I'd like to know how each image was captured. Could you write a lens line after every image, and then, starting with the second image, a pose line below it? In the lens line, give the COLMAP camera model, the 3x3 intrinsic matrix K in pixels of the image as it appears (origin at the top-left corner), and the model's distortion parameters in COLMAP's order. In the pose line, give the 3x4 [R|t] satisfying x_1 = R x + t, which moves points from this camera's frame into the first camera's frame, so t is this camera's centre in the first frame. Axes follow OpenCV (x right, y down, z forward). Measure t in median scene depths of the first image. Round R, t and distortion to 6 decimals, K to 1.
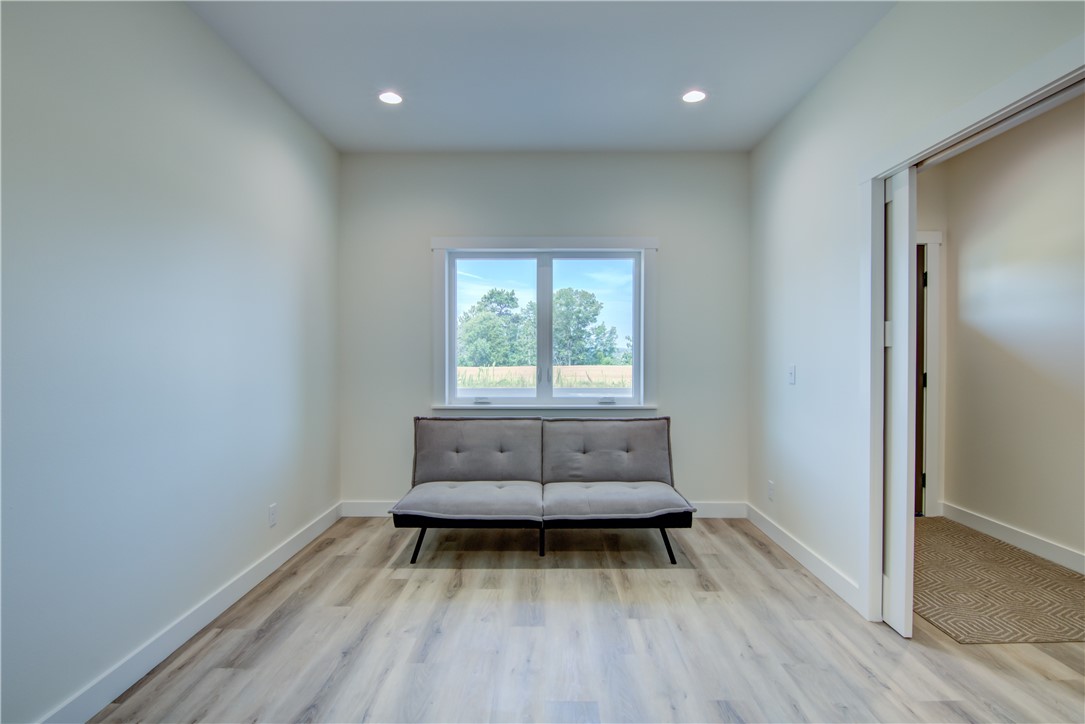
lens RADIAL K [[558.0, 0, 528.7], [0, 558.0, 358.9], [0, 0, 1]] dist [-0.000394, -0.013365]
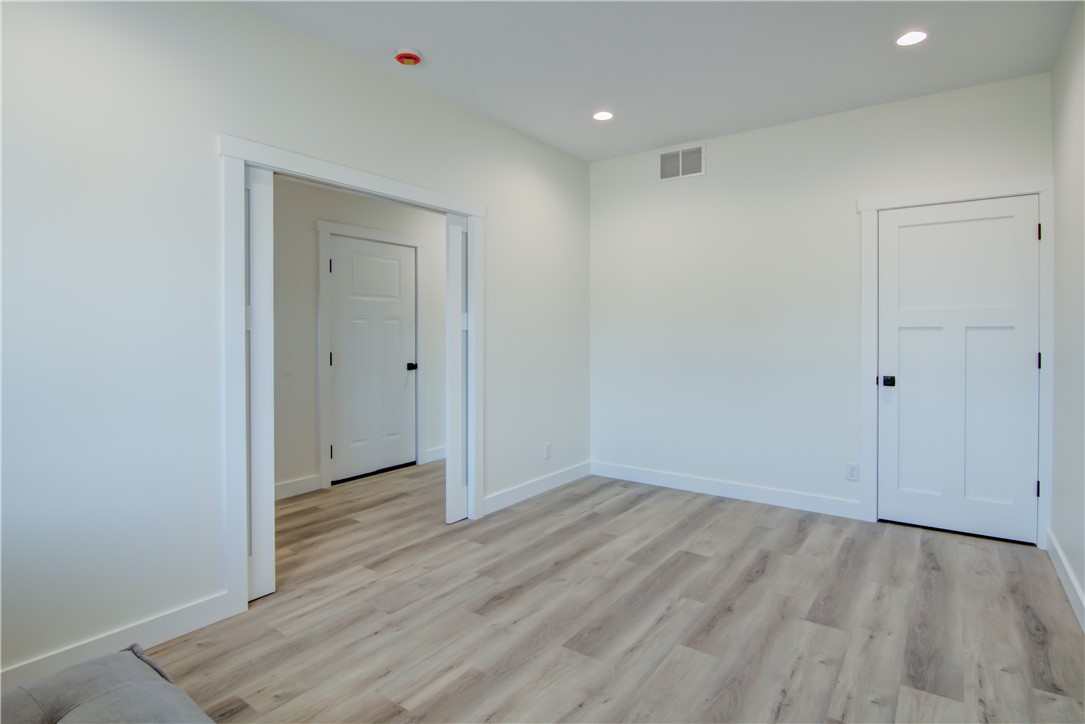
lens RADIAL K [[558.0, 0, 528.7], [0, 558.0, 358.9], [0, 0, 1]] dist [-0.000394, -0.013365]
pose [[-0.816327, -0.023897, 0.577095, -0.407019], [0.011384, 0.998284, 0.057440, -0.030060], [-0.577477, 0.053460, -0.814655, 1.691535]]
